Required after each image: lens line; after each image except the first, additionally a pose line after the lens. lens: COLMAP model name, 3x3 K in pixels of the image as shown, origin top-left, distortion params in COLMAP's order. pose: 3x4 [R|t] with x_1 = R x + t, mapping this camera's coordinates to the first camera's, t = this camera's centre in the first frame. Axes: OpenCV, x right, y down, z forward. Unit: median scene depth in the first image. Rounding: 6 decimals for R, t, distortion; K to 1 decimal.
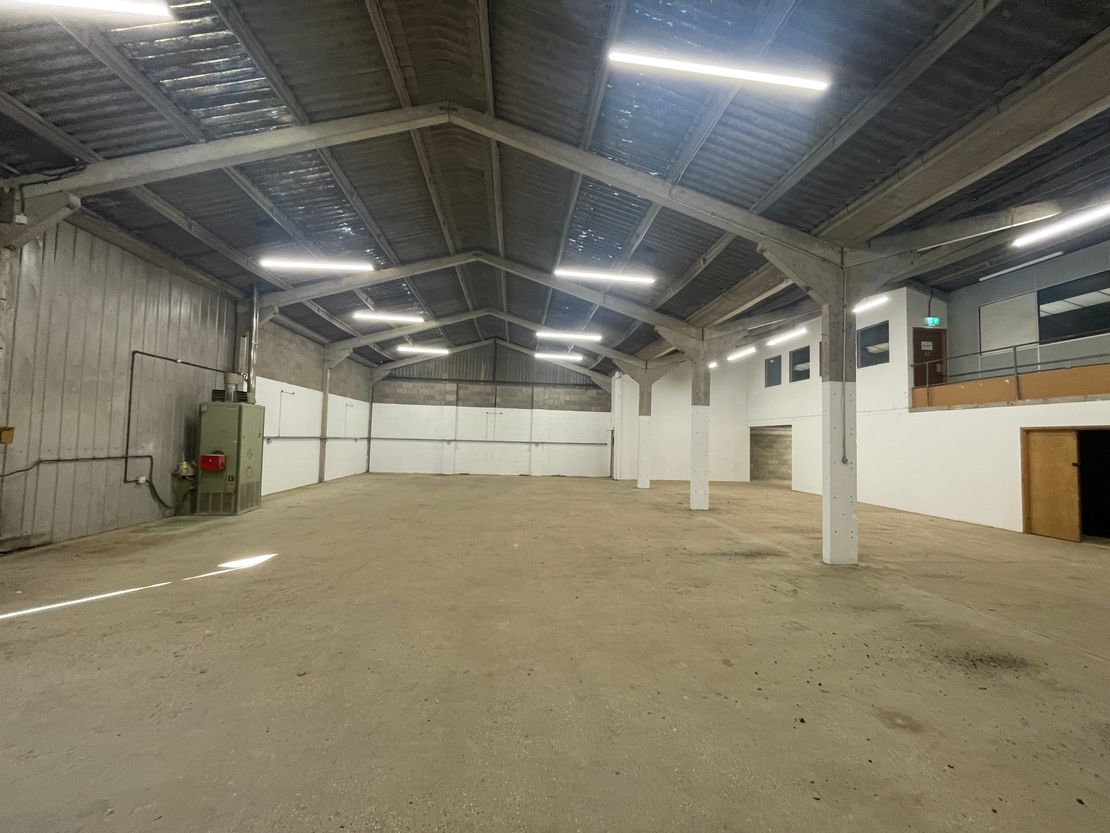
lens RADIAL K [[447.9, 0, 557.0], [0, 447.9, 415.8], [0, 0, 1]] dist [-0.001980, -0.000659]
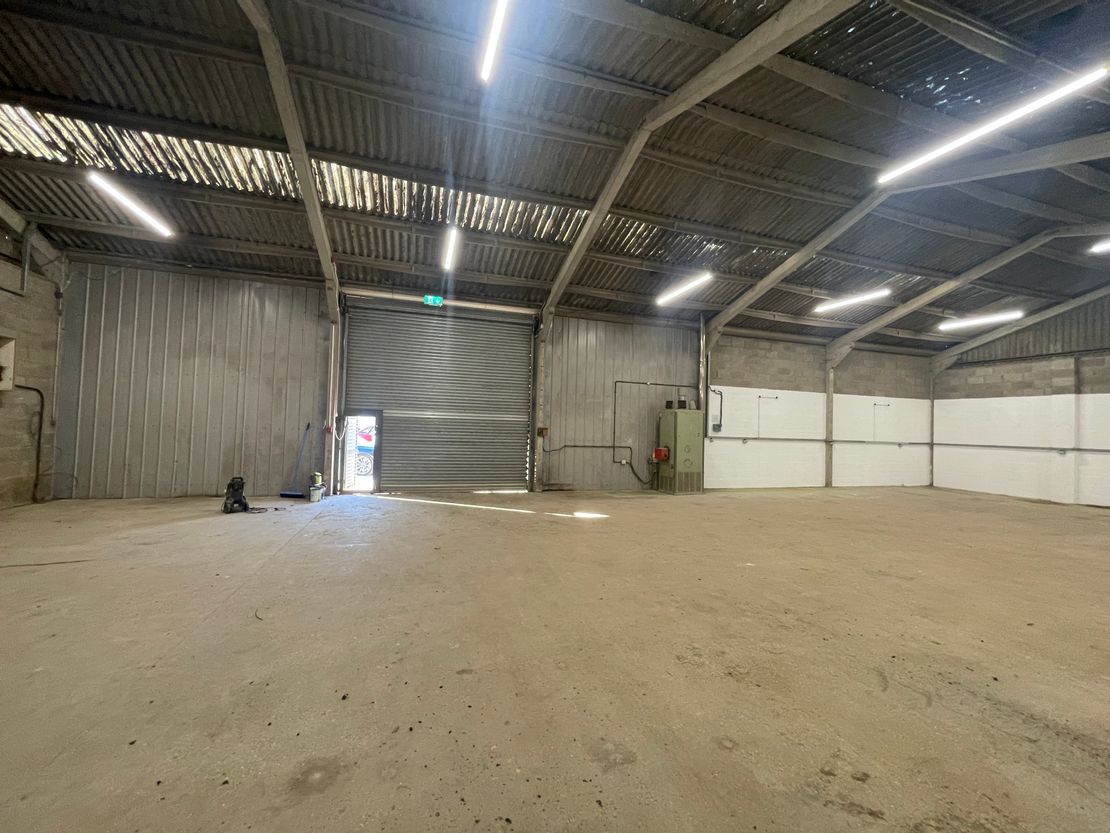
lens RADIAL K [[447.9, 0, 557.0], [0, 447.9, 415.8], [0, 0, 1]] dist [-0.001980, -0.000659]
pose [[0.211867, -0.045750, -0.976227, 0.540577], [0.025112, 0.998829, -0.041360, 0.038380], [0.976976, -0.015752, 0.212768, 0.415681]]
